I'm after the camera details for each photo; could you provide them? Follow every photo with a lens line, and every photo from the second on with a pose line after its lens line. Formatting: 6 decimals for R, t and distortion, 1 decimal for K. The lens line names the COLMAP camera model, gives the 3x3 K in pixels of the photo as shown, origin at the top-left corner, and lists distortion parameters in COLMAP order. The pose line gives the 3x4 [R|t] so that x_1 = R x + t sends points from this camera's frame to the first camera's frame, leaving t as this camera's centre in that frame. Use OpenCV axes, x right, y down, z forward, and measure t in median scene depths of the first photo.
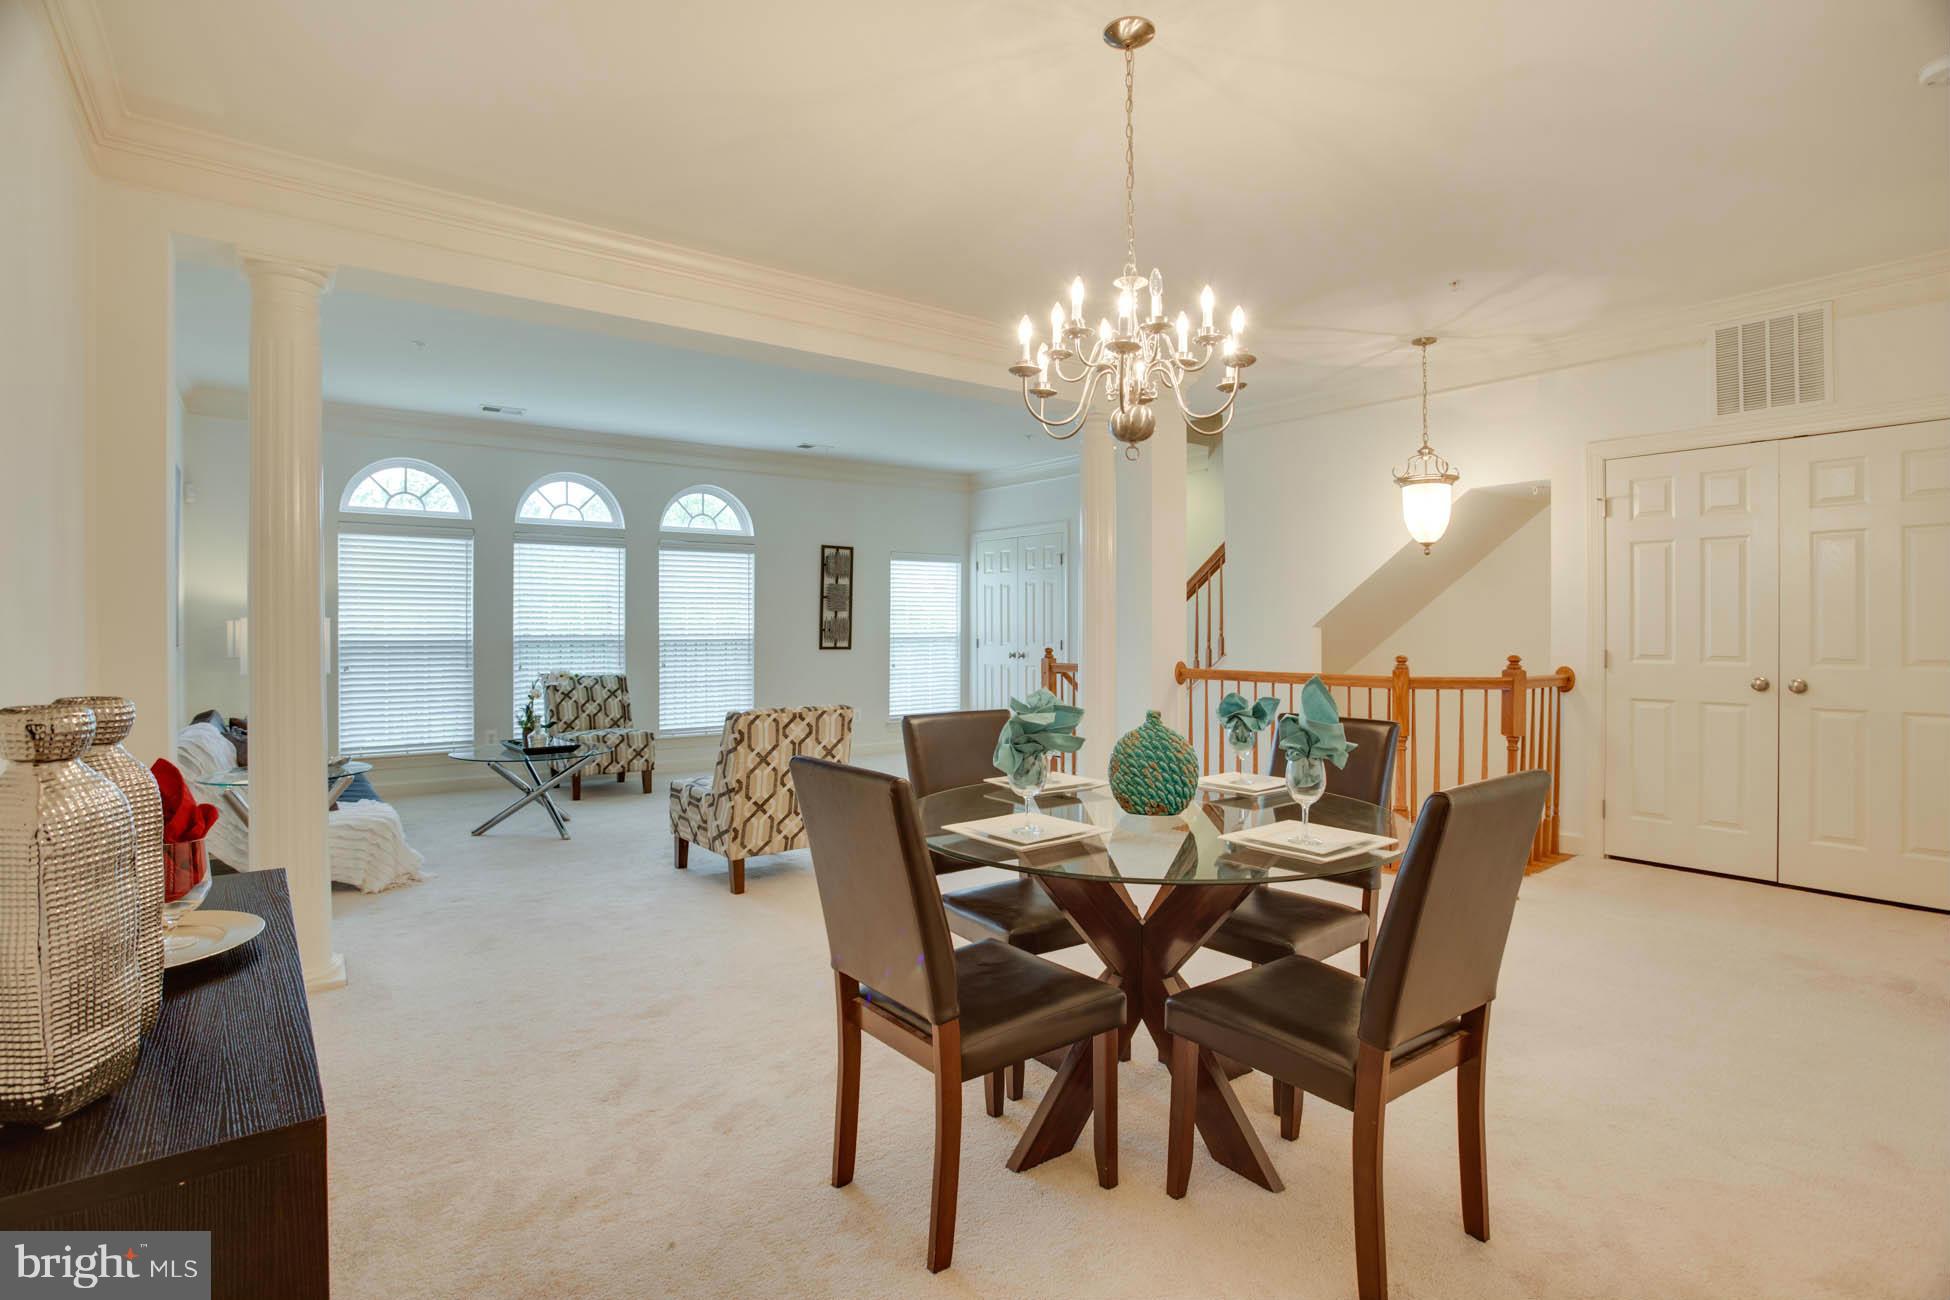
lens RADIAL K [[974.2, 0, 981.7], [0, 974.2, 631.7], [0, 0, 1]] dist [-0.069417, 0.028681]
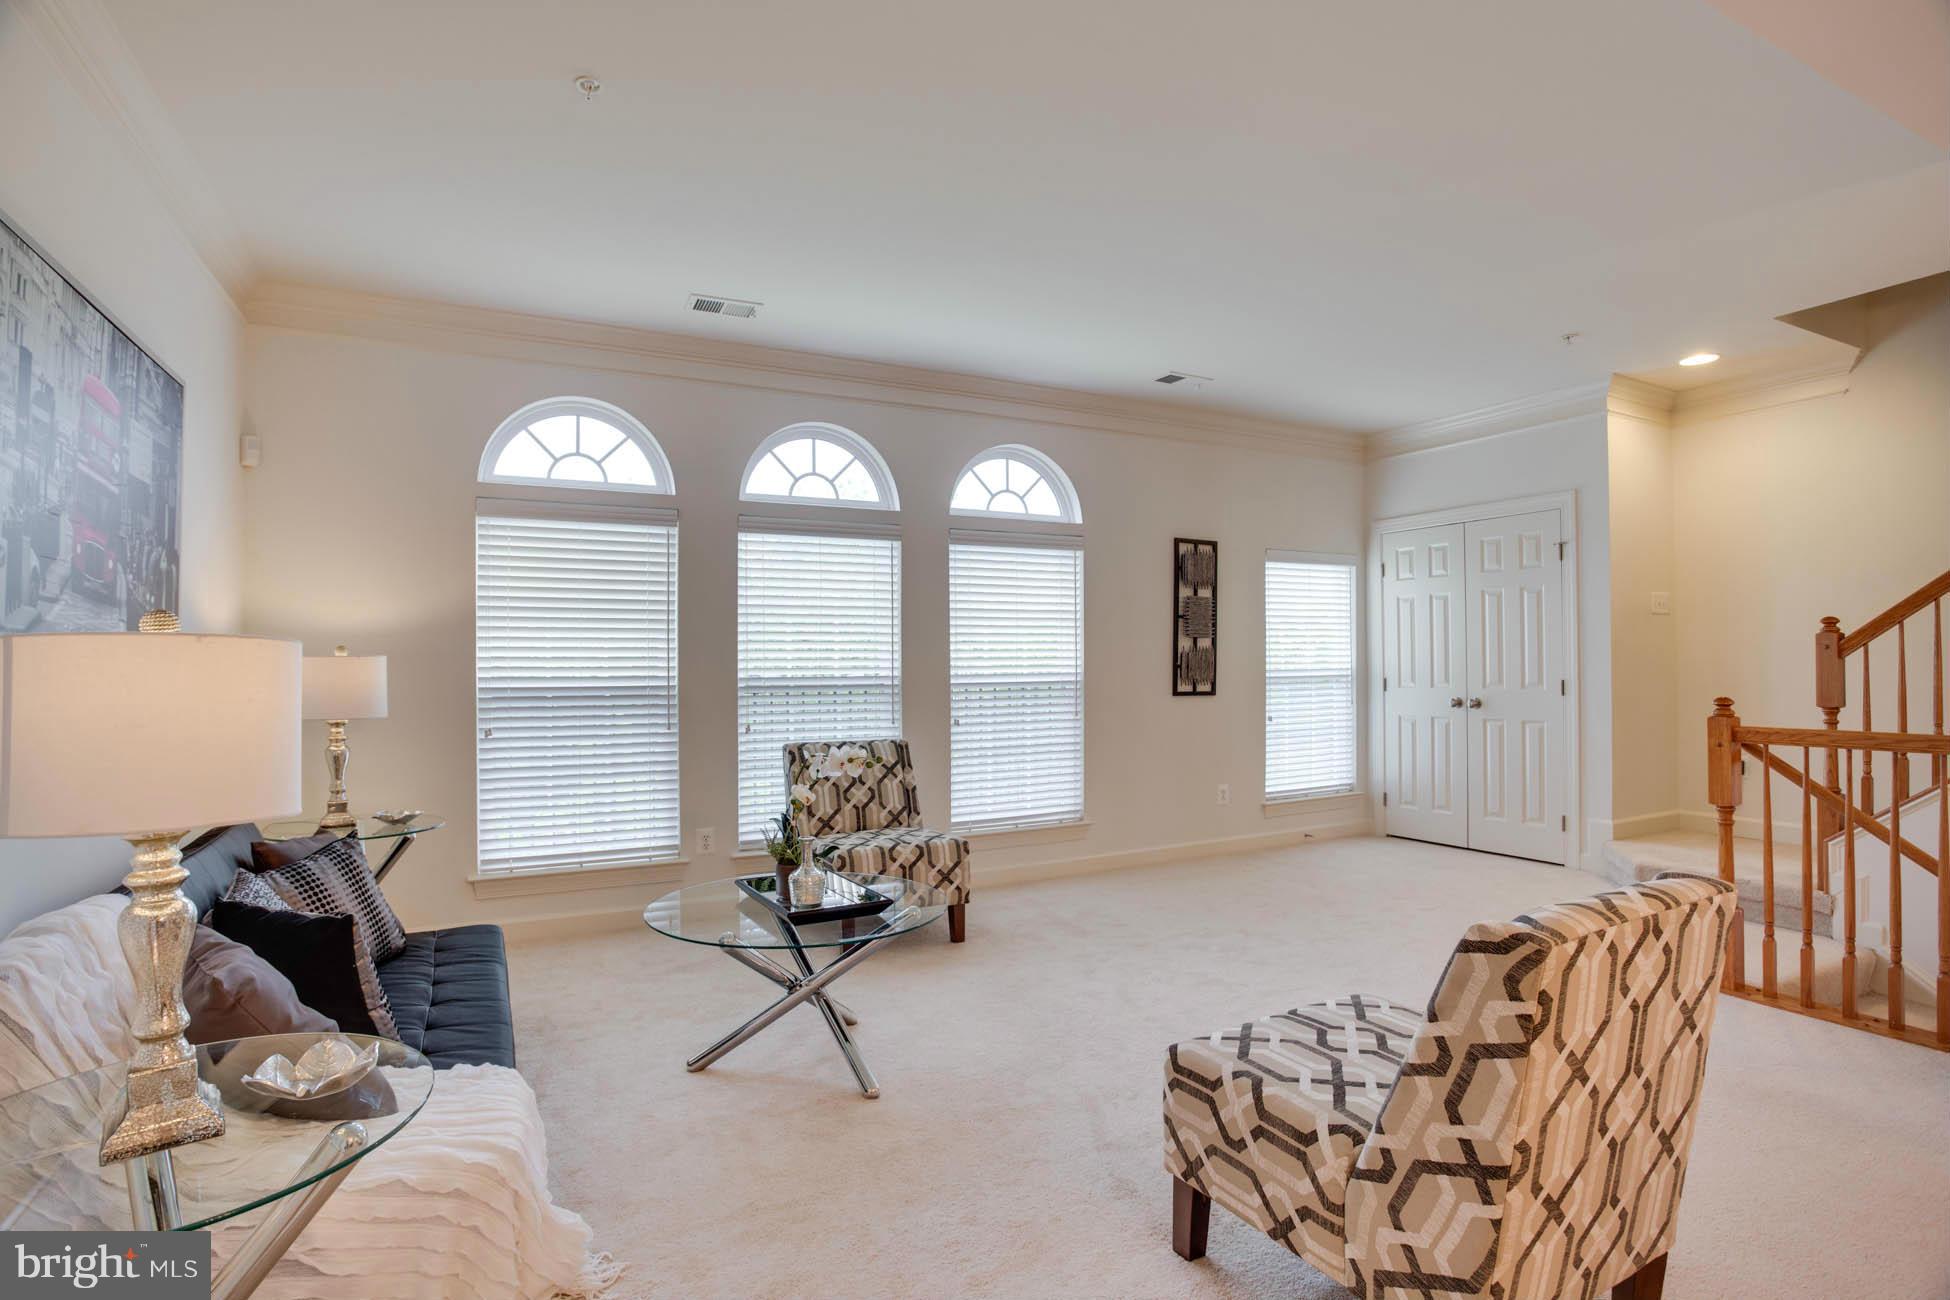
lens RADIAL K [[974.2, 0, 980.1], [0, 974.2, 654.7], [0, 0, 1]] dist [-0.069417, 0.028681]
pose [[0.985525, -0.008064, -0.169337, -0.218580], [0.005863, 0.999892, -0.013493, -0.001934], [0.169427, 0.012305, 0.985466, 0.389901]]
